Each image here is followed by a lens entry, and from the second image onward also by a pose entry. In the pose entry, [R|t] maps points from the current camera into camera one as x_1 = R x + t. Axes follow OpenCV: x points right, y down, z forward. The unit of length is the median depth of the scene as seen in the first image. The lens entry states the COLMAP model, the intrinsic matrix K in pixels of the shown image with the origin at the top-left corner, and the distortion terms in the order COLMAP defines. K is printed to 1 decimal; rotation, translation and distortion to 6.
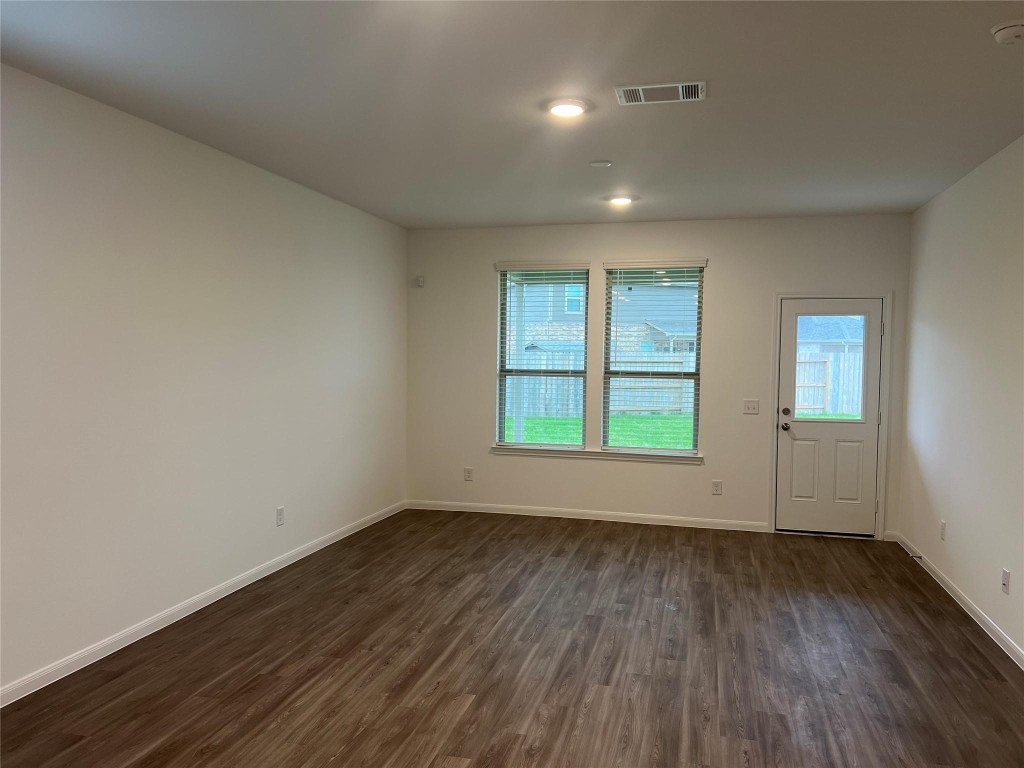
lens RADIAL K [[777.5, 0, 511.0], [0, 777.5, 384.2], [0, 0, 1]] dist [0.056999, -0.034553]
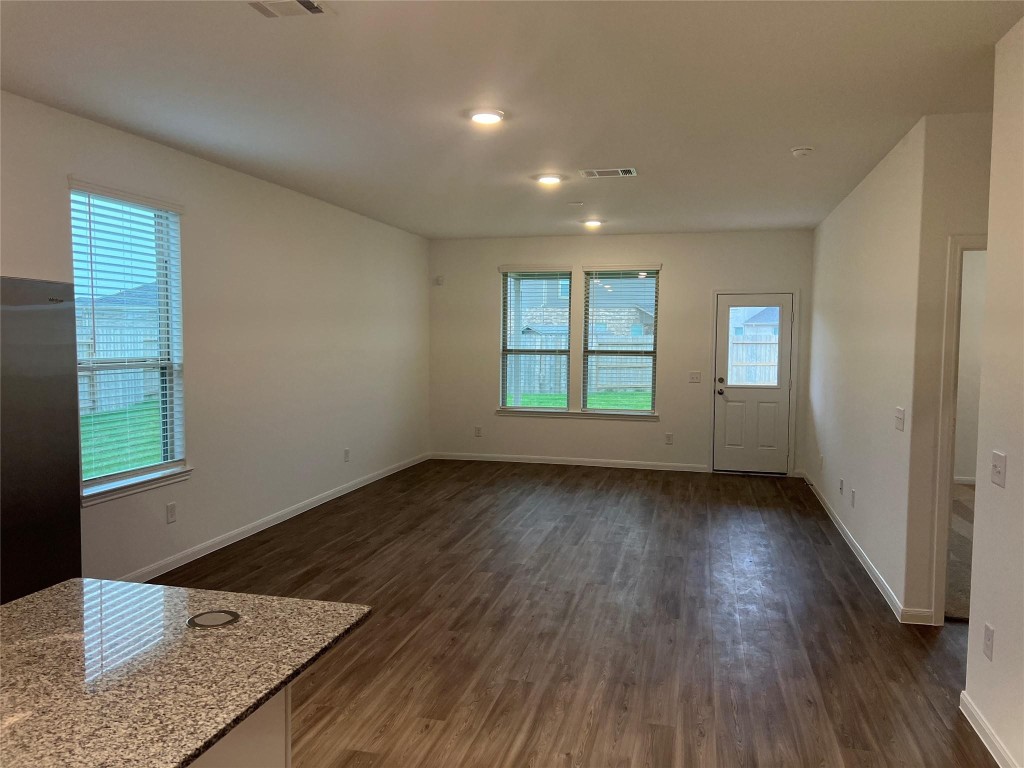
lens RADIAL K [[777.5, 0, 510.6], [0, 777.5, 385.0], [0, 0, 1]] dist [0.056999, -0.034553]
pose [[0.999976, -0.004370, 0.005364, -0.009871], [0.004247, 0.999731, 0.022793, 0.012880], [-0.005462, -0.022769, 0.999726, -0.345462]]
